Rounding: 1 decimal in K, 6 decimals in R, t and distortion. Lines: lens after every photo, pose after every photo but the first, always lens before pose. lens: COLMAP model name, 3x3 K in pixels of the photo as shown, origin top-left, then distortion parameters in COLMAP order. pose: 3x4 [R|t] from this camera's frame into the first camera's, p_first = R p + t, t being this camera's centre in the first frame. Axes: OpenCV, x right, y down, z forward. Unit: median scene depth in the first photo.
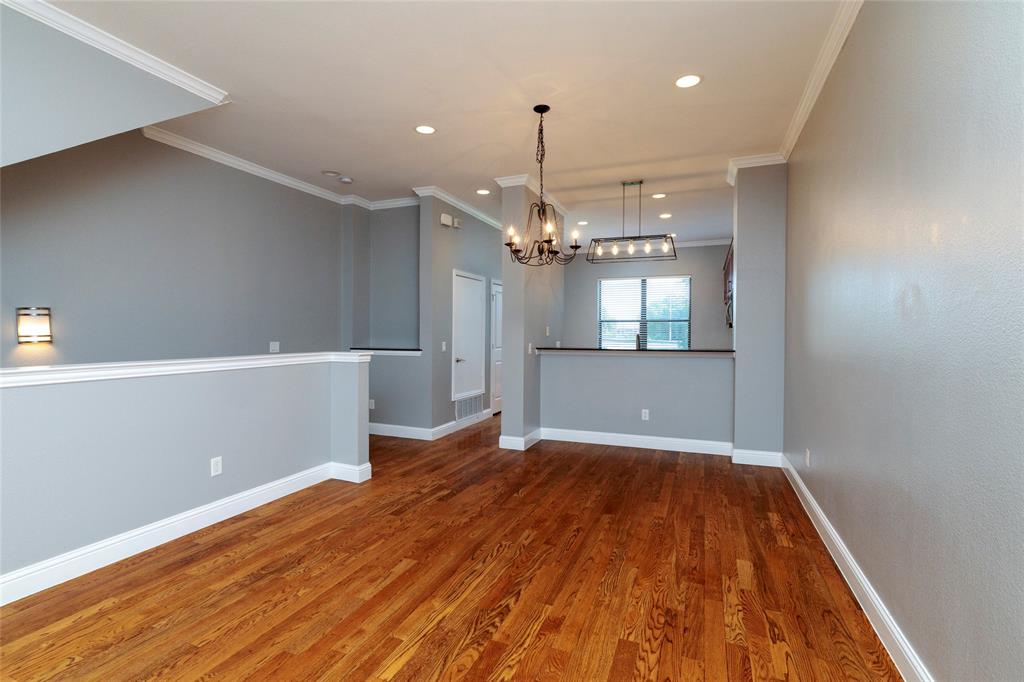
lens RADIAL K [[477.0, 0, 508.3], [0, 477.0, 335.7], [0, 0, 1]] dist [-0.001047, 0.000734]
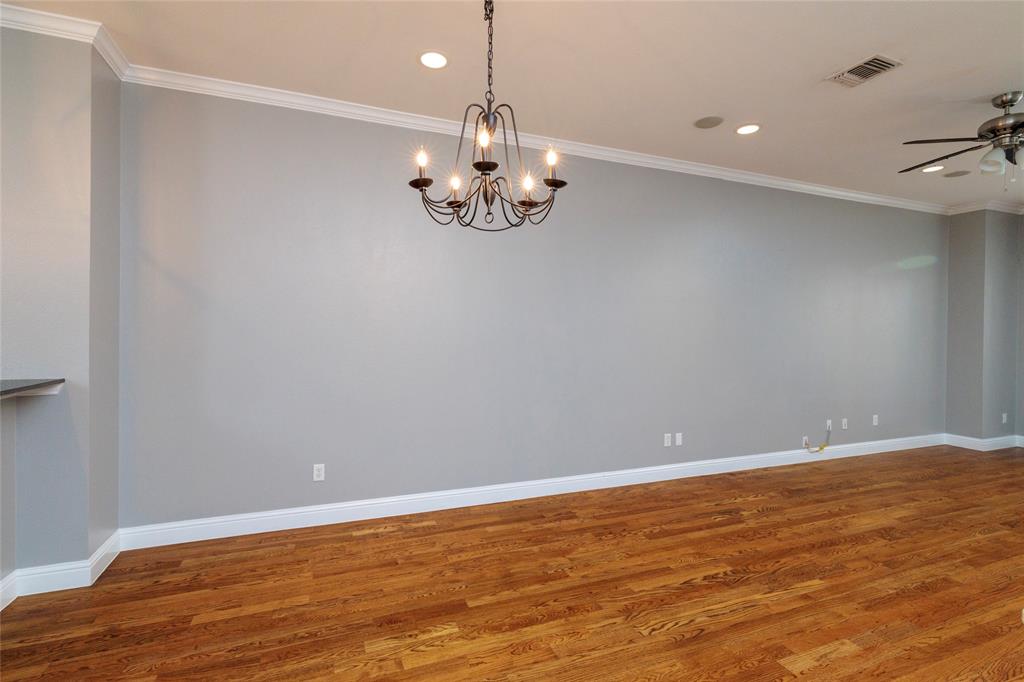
lens RADIAL K [[477.0, 0, 508.3], [0, 477.0, 335.7], [0, 0, 1]] dist [-0.001047, 0.000734]
pose [[-0.690966, -0.014094, 0.722750, -0.441663], [-0.005878, 0.999886, 0.013878, -0.049164], [-0.722863, 0.005341, -0.690970, 1.857000]]
